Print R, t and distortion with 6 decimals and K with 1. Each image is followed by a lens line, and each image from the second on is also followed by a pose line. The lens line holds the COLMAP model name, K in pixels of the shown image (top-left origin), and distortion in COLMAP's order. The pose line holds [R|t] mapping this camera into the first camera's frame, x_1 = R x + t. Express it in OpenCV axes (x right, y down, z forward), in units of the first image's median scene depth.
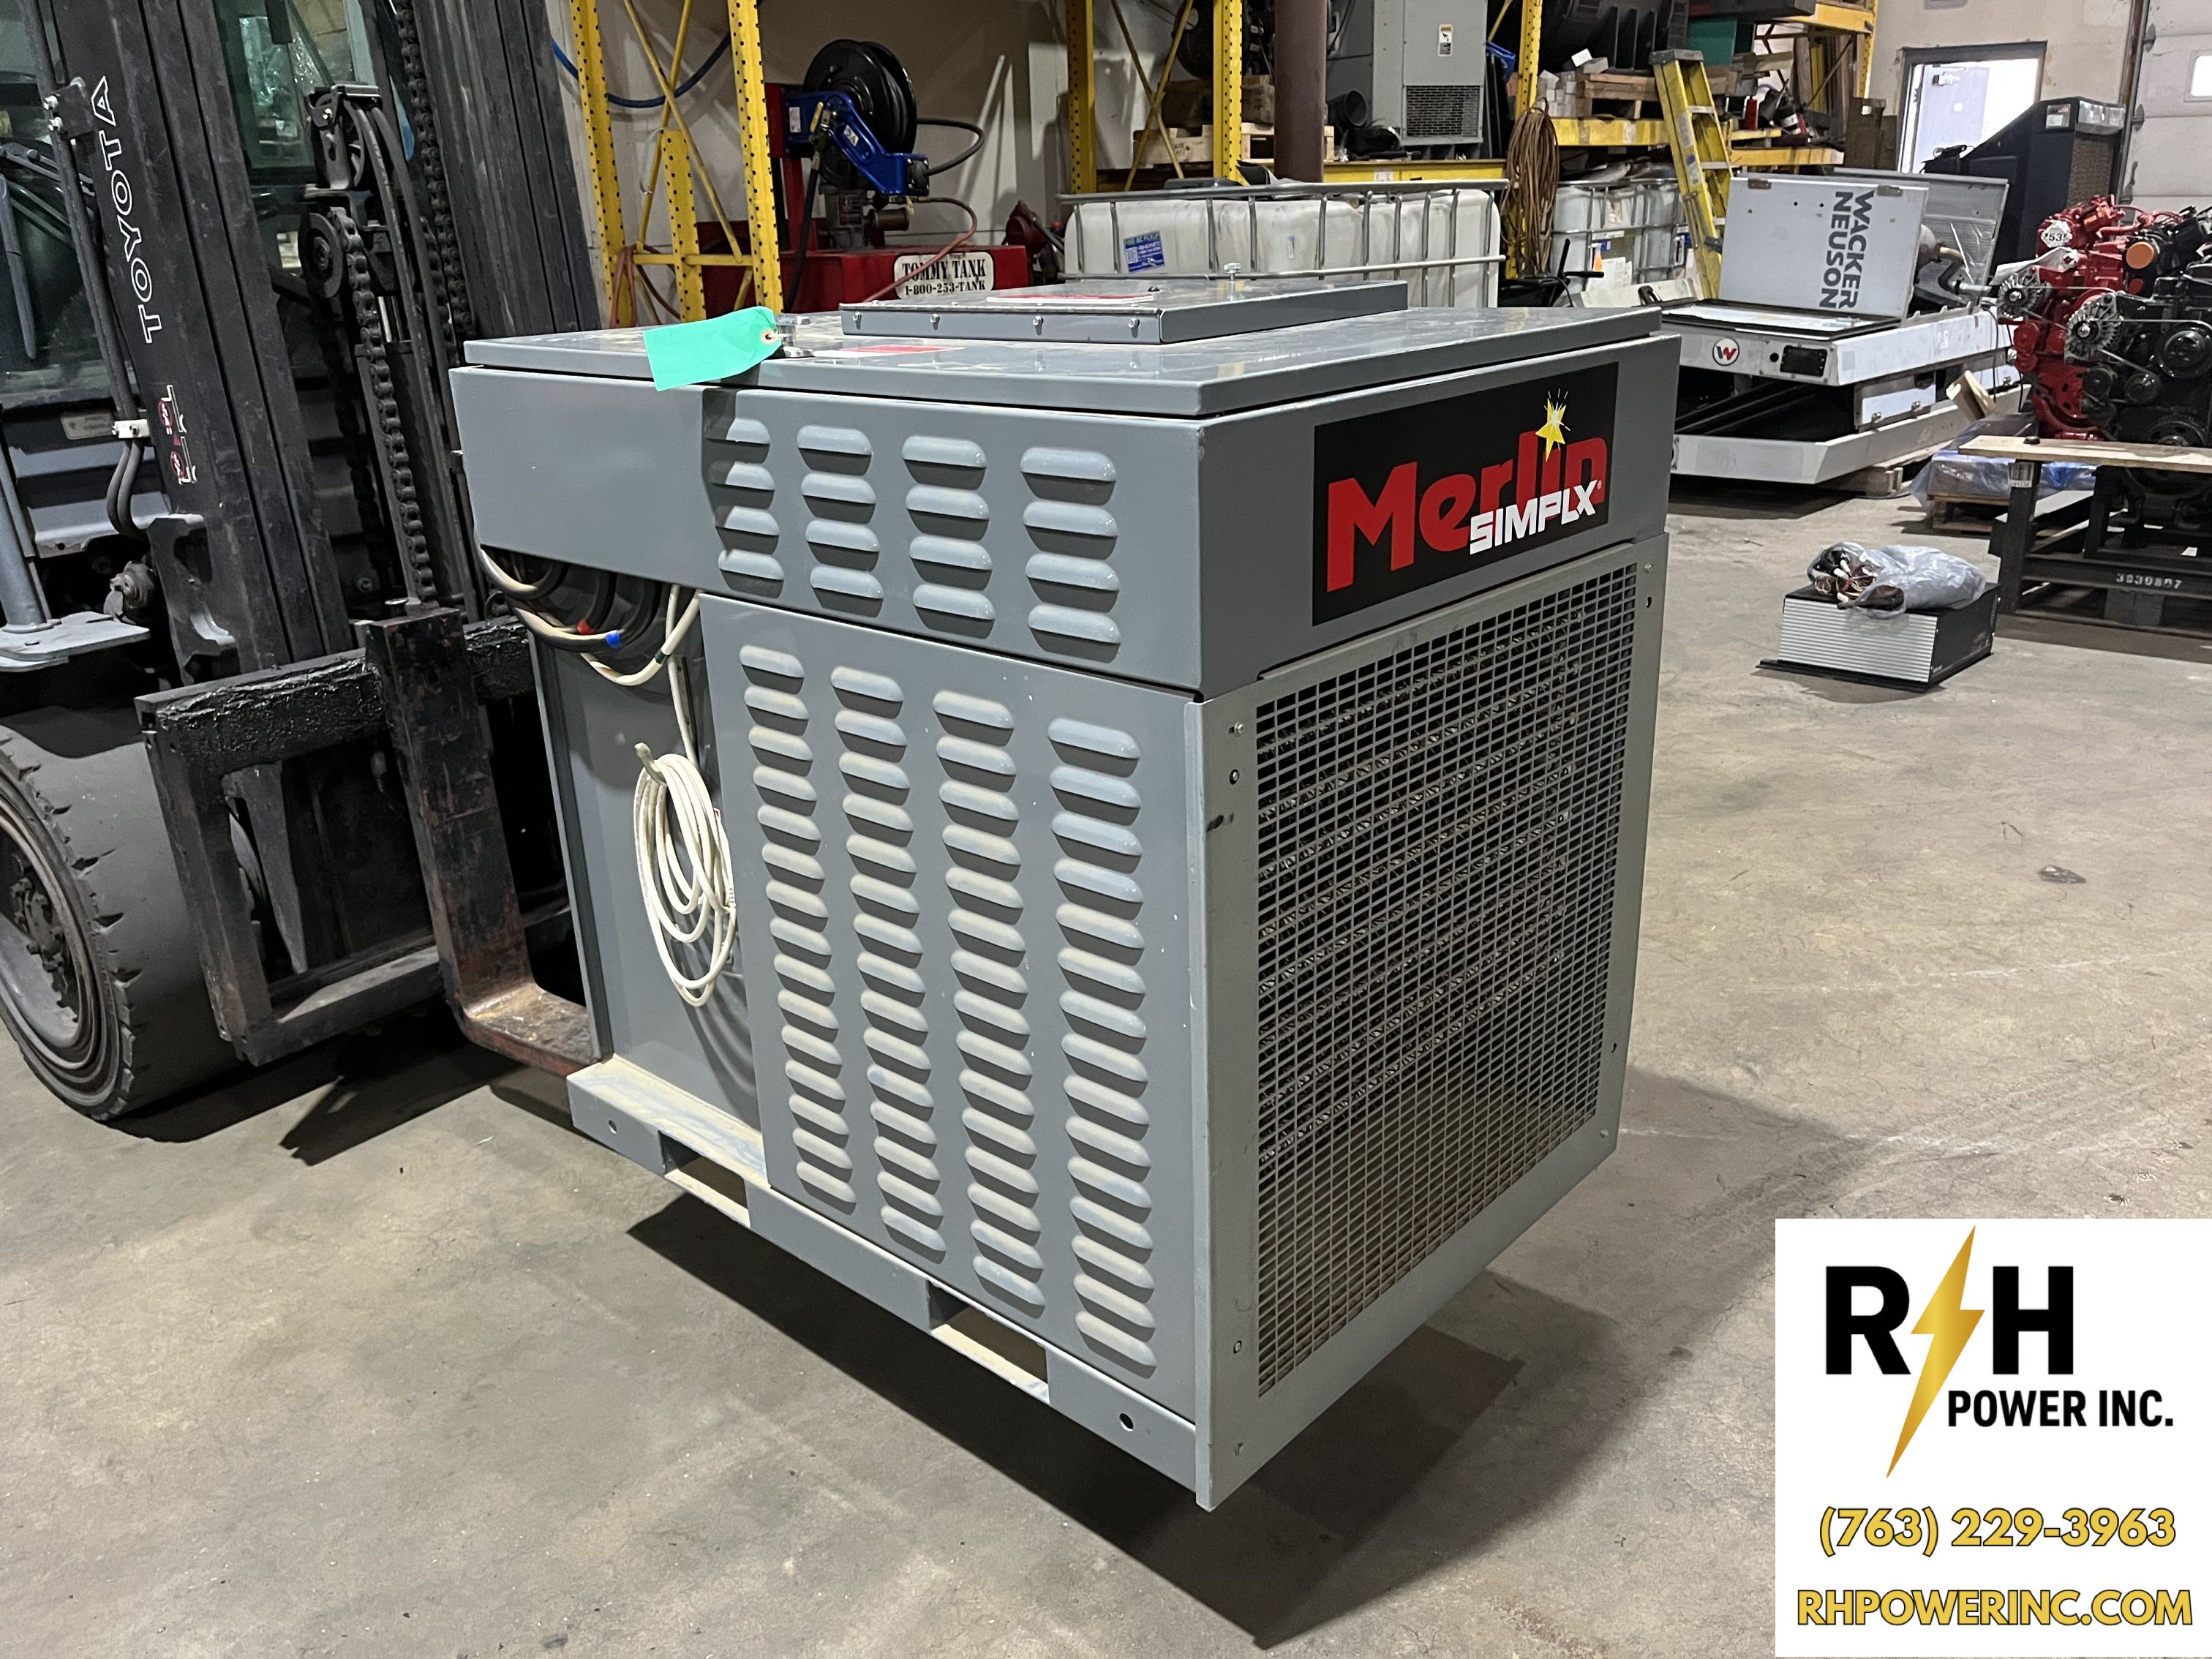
lens RADIAL K [[1684.9, 0, 1095.6], [0, 1684.9, 819.3], [0, 0, 1]] dist [0.051034, -0.070938]
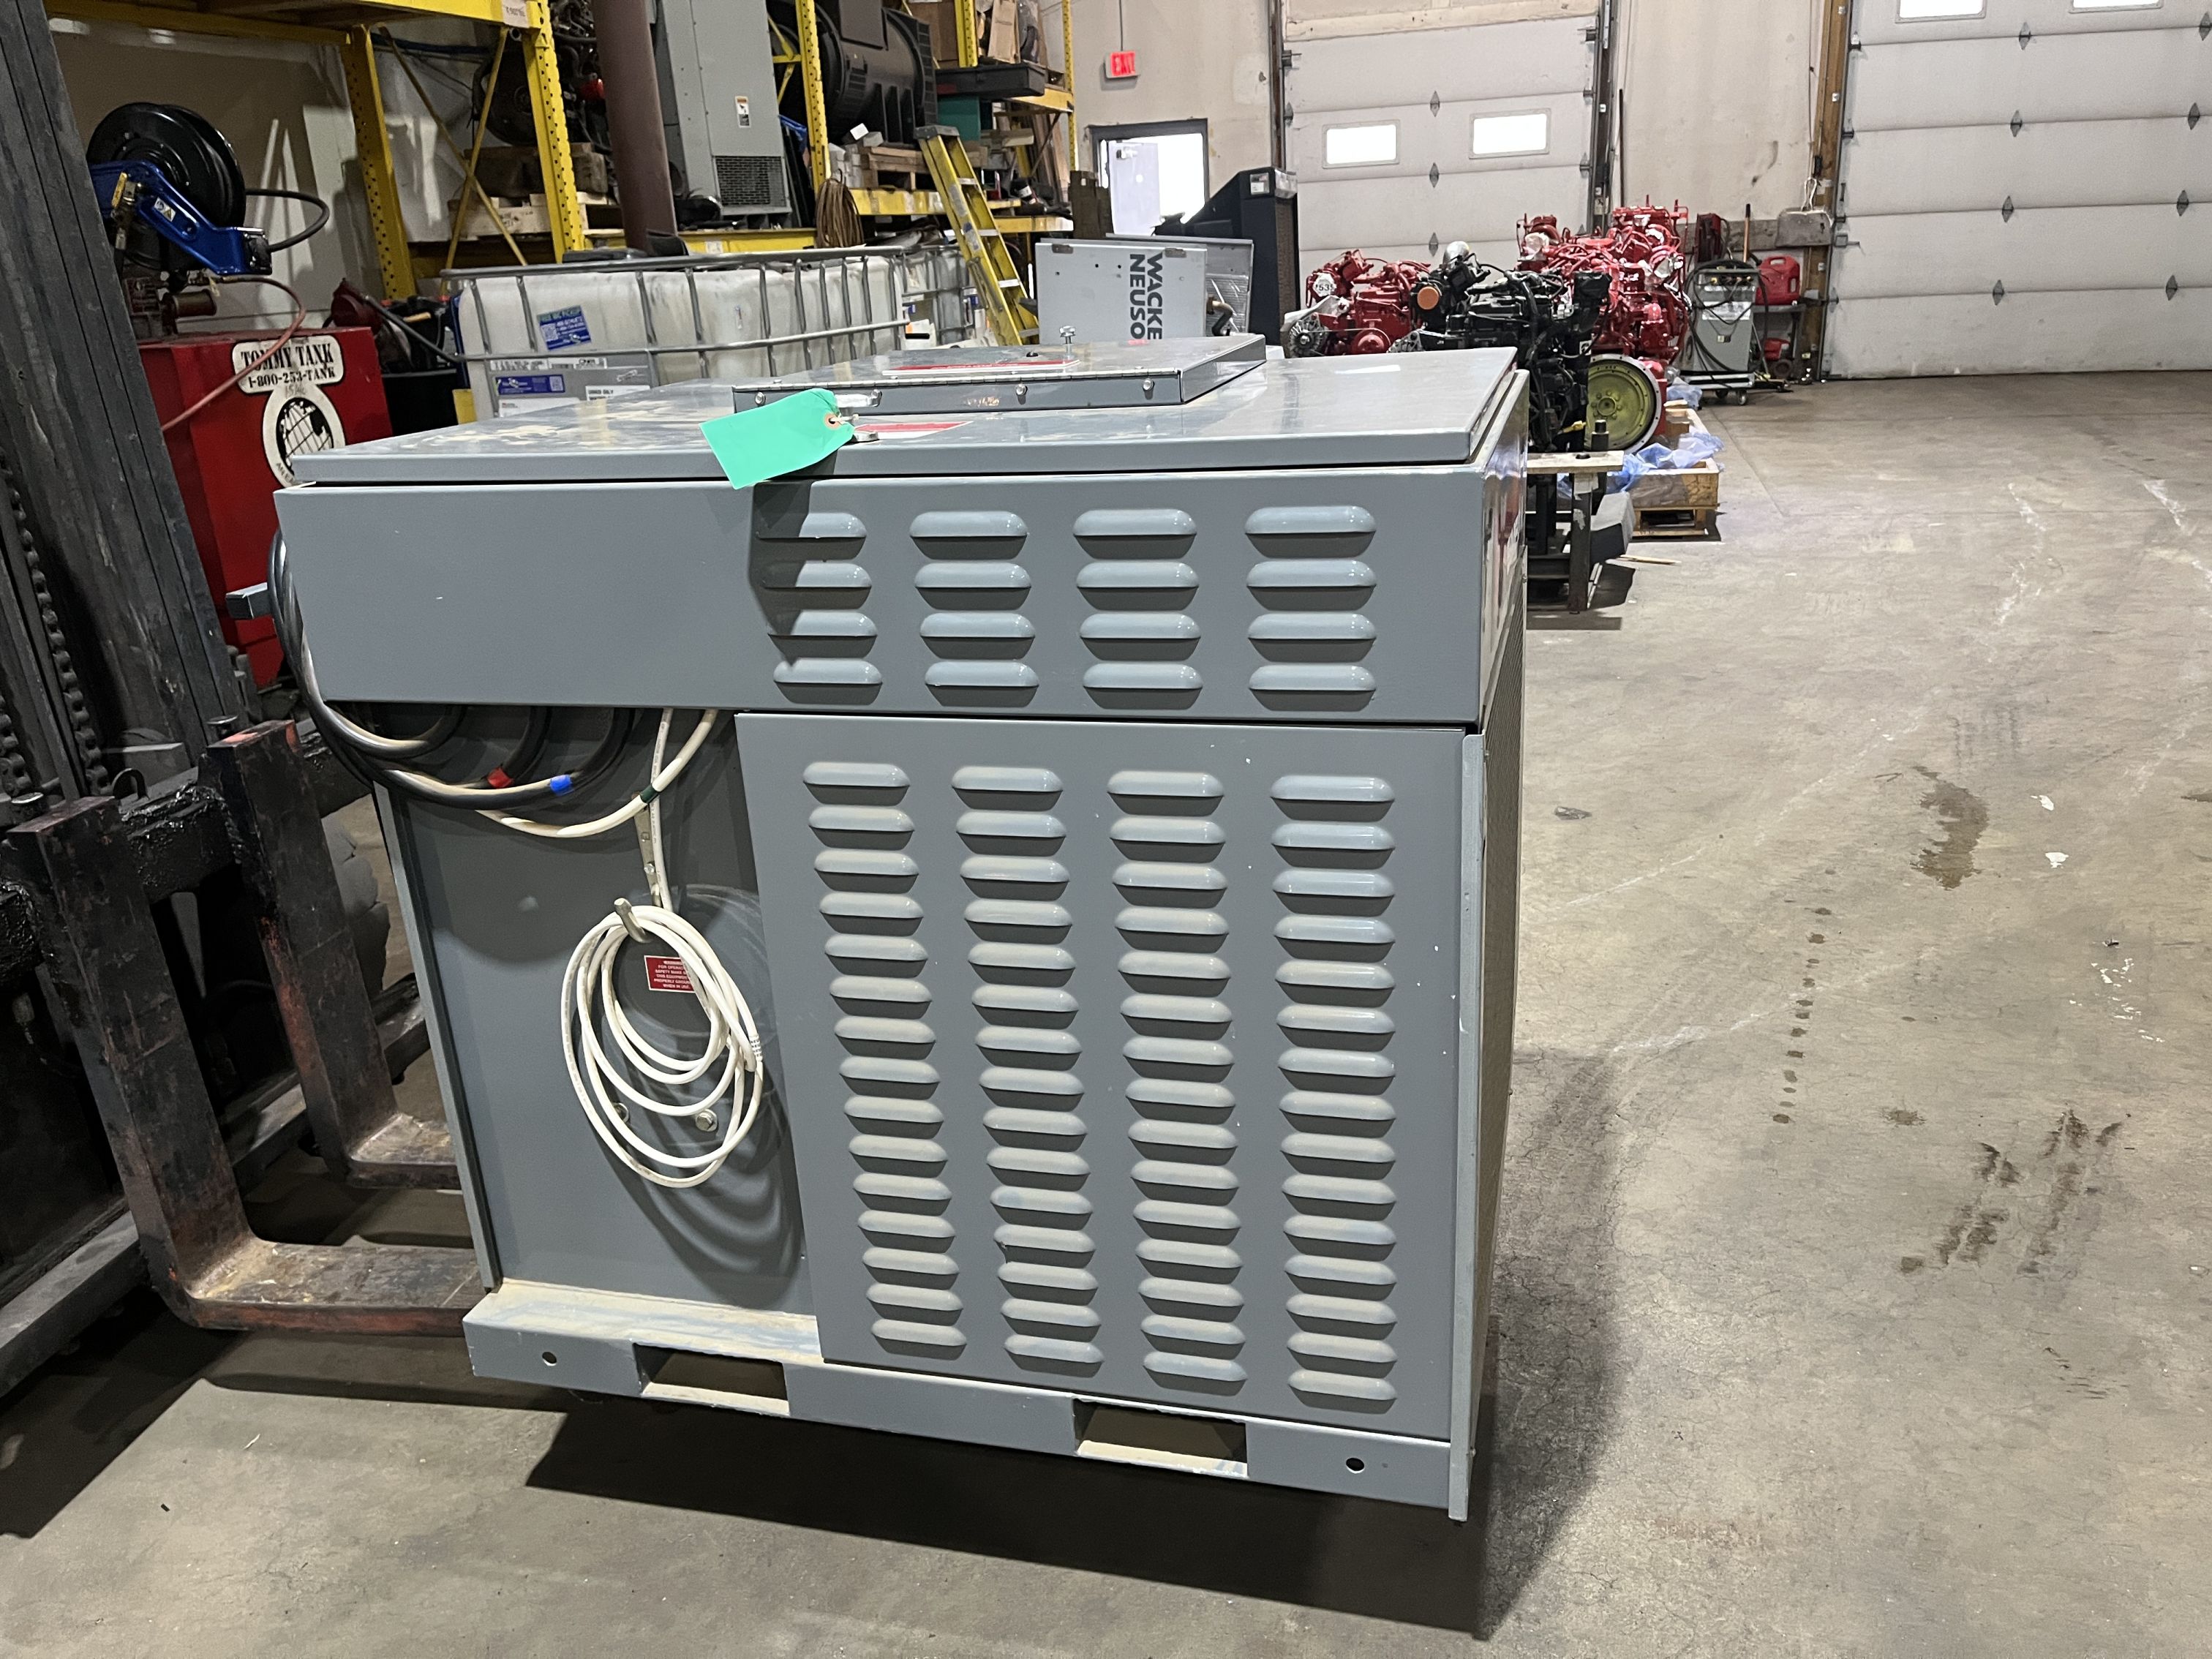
lens RADIAL K [[1684.9, 0, 1118.4], [0, 1684.9, 836.0], [0, 0, 1]] dist [0.051034, -0.070938]
pose [[0.889247, -0.167478, 0.425665, -0.294580], [0.179266, 0.983721, 0.012543, -0.030420], [-0.420836, 0.065153, 0.904794, 0.078874]]
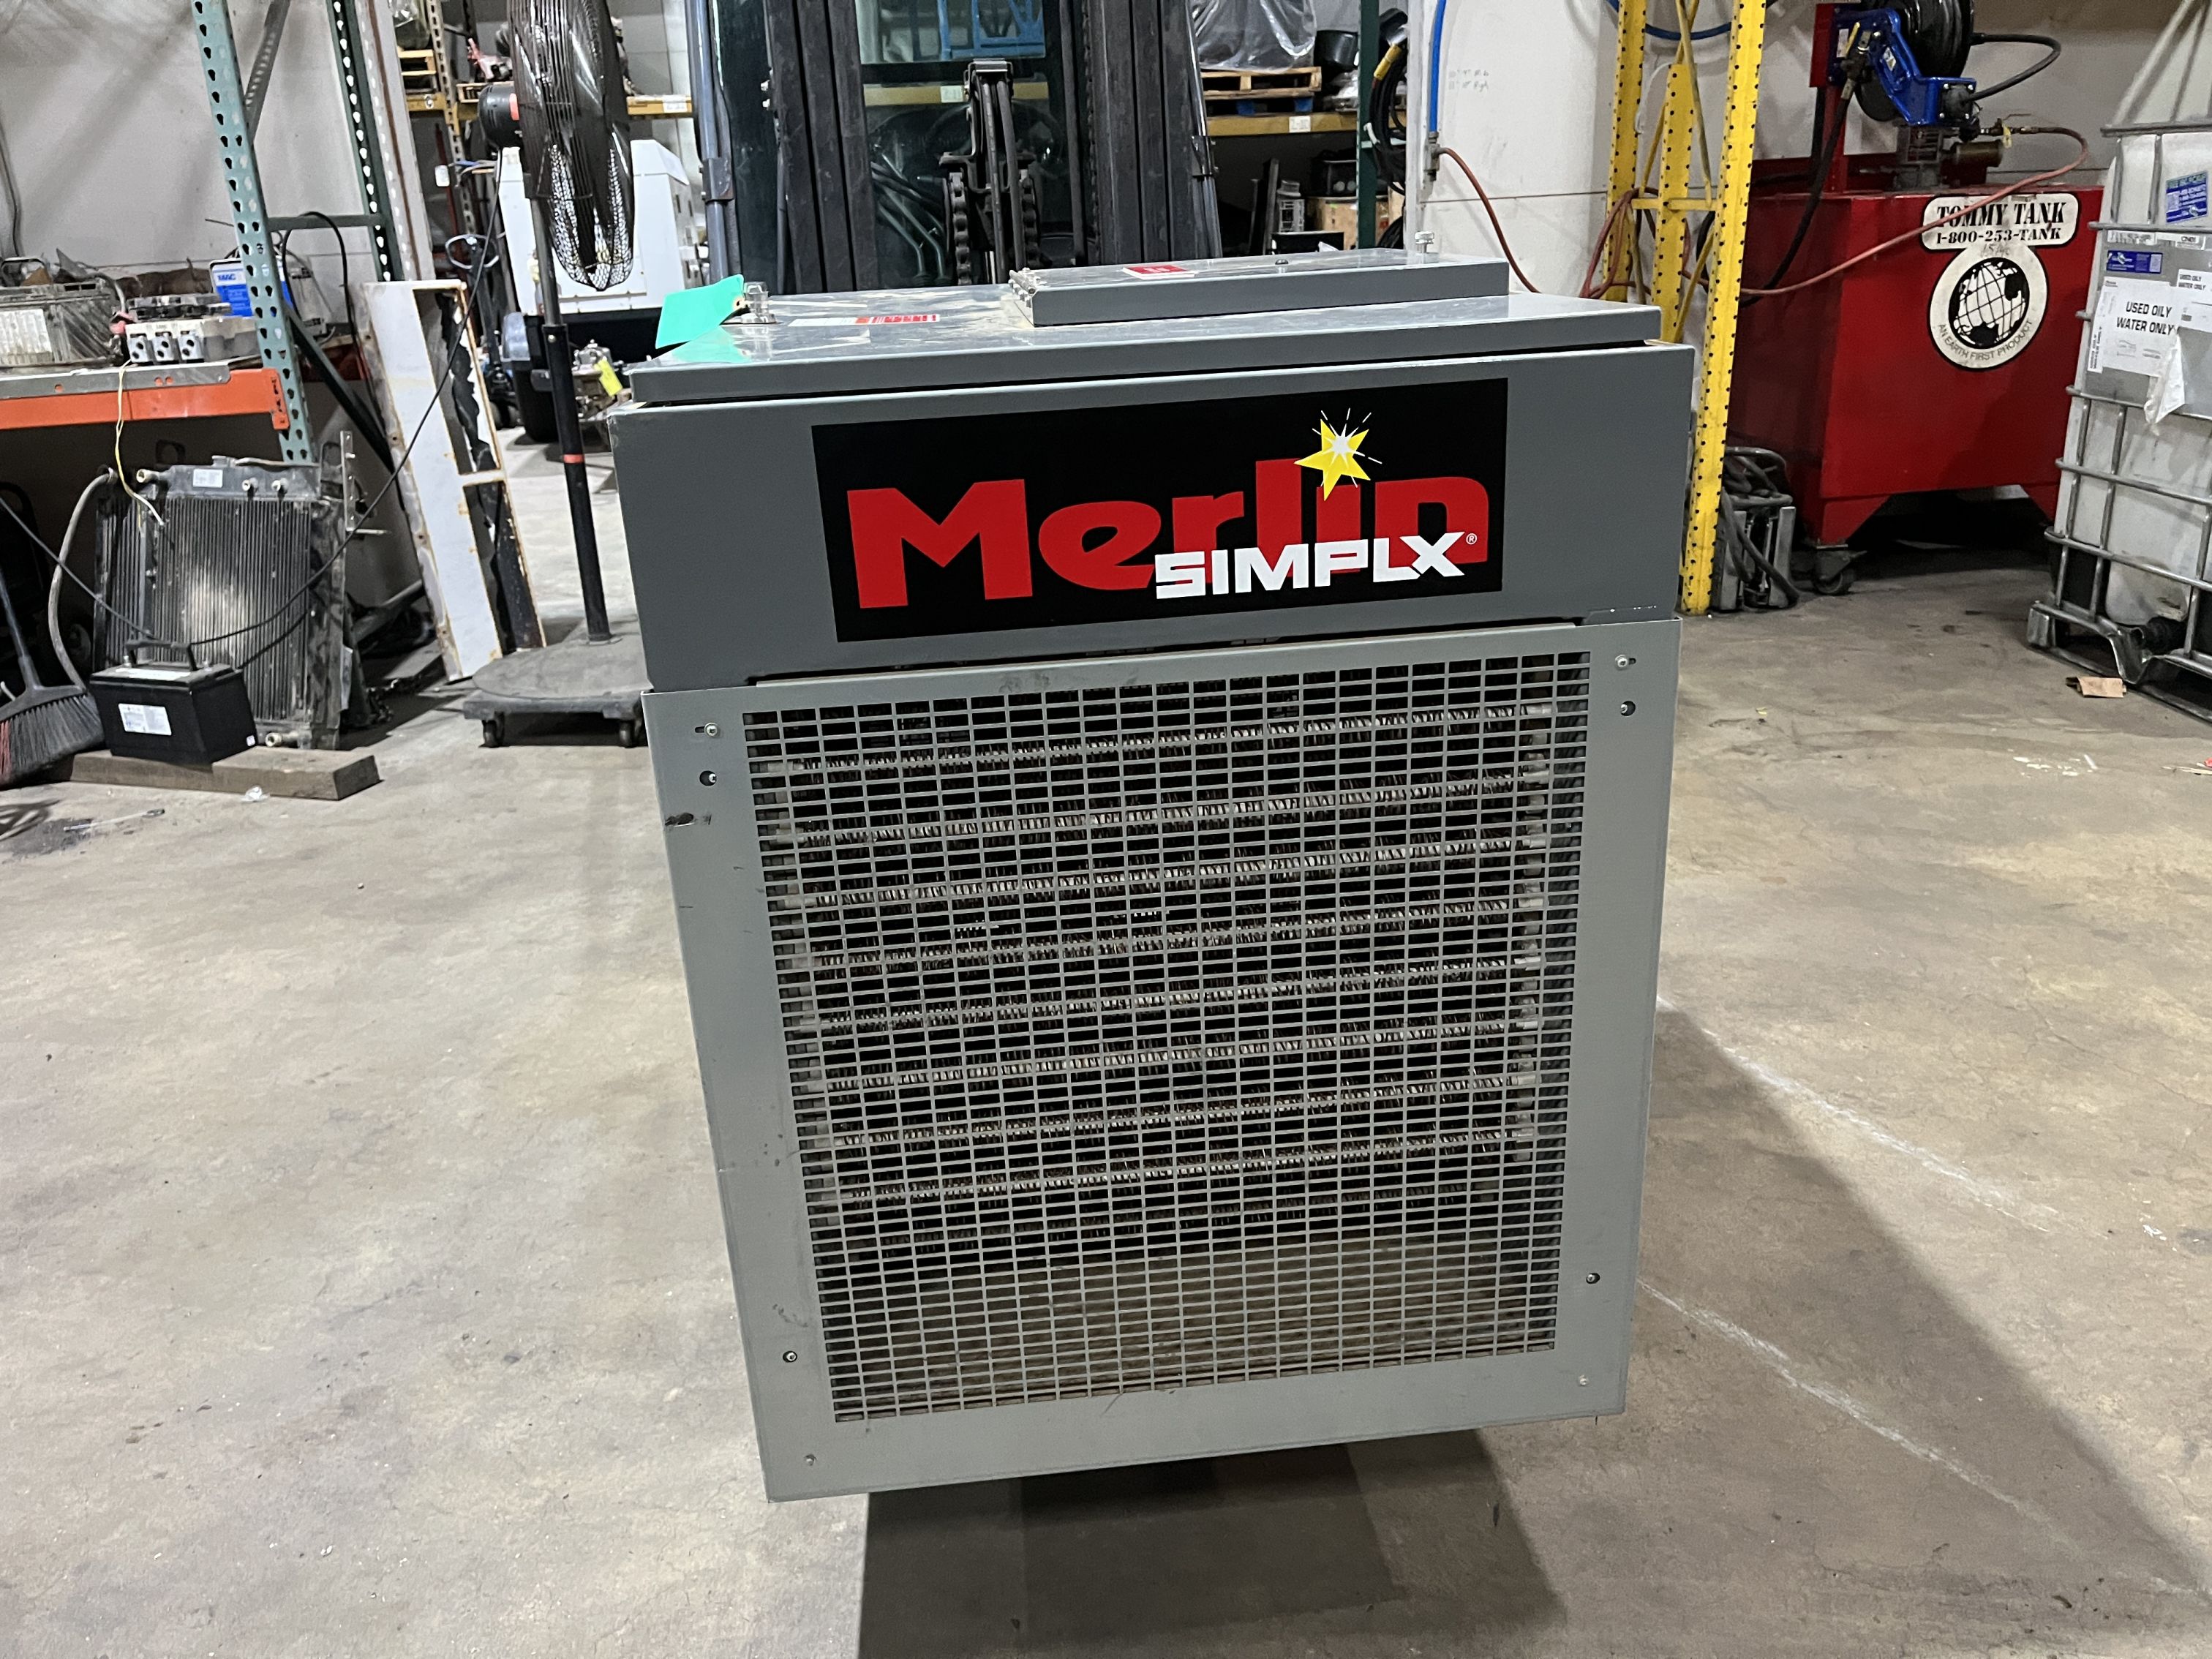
lens RADIAL K [[1684.9, 0, 1128.9], [0, 1684.9, 841.6], [0, 0, 1]] dist [0.051034, -0.070938]
pose [[0.744053, 0.239850, -0.623583, 0.452953], [-0.210403, 0.969969, 0.122030, -0.082236], [0.634125, 0.040407, 0.772174, 0.206843]]
